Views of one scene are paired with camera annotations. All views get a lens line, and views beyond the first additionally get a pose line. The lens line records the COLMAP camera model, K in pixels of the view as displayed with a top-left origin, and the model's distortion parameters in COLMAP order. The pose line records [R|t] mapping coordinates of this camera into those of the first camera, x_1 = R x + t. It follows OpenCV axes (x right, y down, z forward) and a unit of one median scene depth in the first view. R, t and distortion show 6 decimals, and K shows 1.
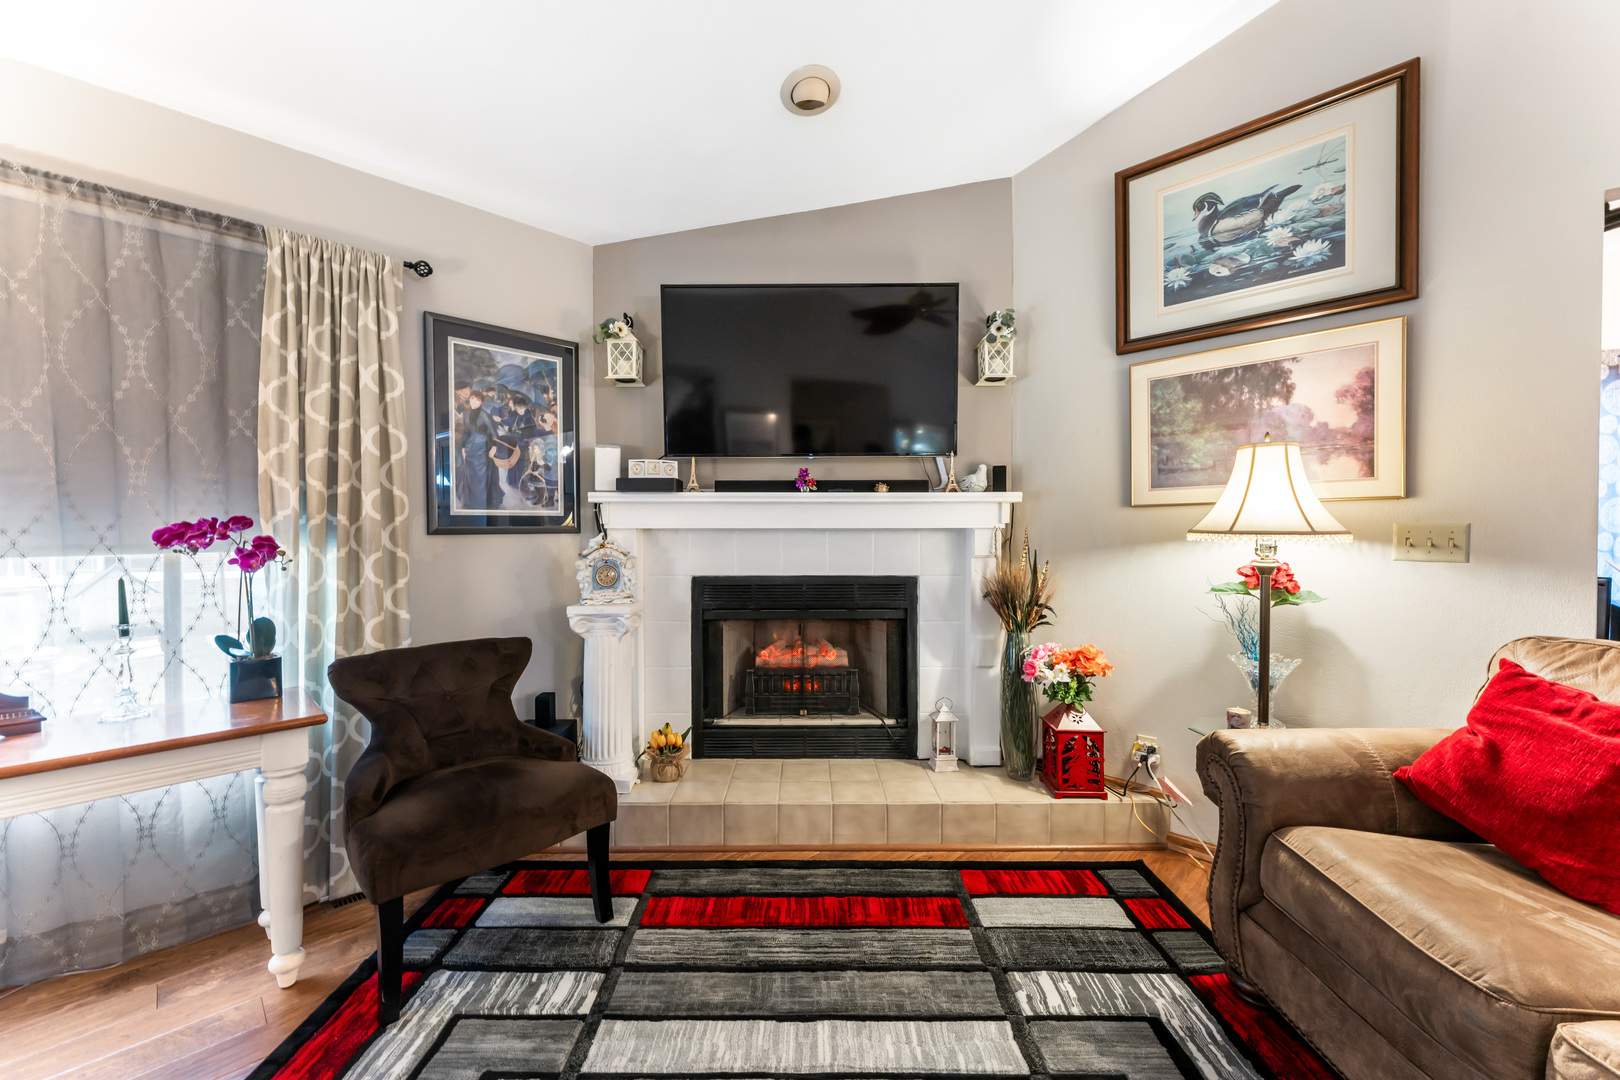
lens RADIAL K [[676.9, 0, 796.2], [0, 676.9, 532.8], [0, 0, 1]] dist [0.000099, 0.000192]
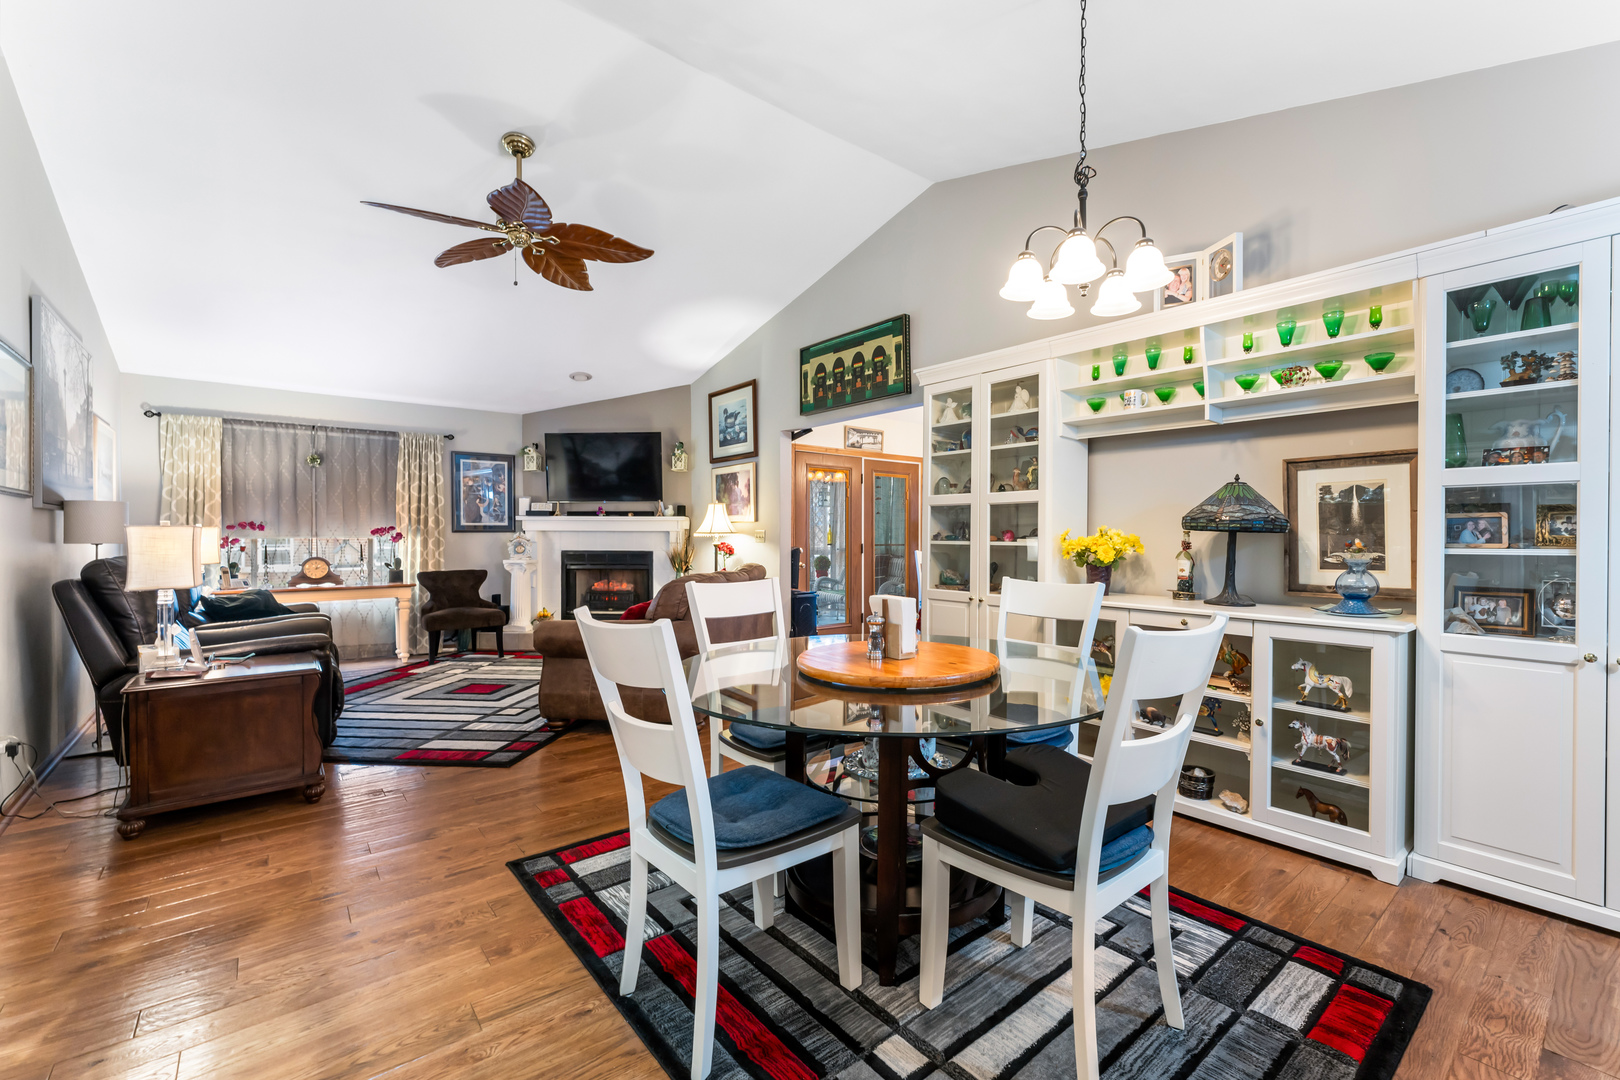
lens RADIAL K [[690.8, 0, 813.7], [0, 690.8, 528.7], [0, 0, 1]] dist [0.006212, 0.000321]
pose [[0.996432, 0.003866, -0.084312, 1.240973], [-0.004821, 0.999926, -0.011132, 0.012646], [0.084263, 0.011499, 0.996377, -1.798348]]
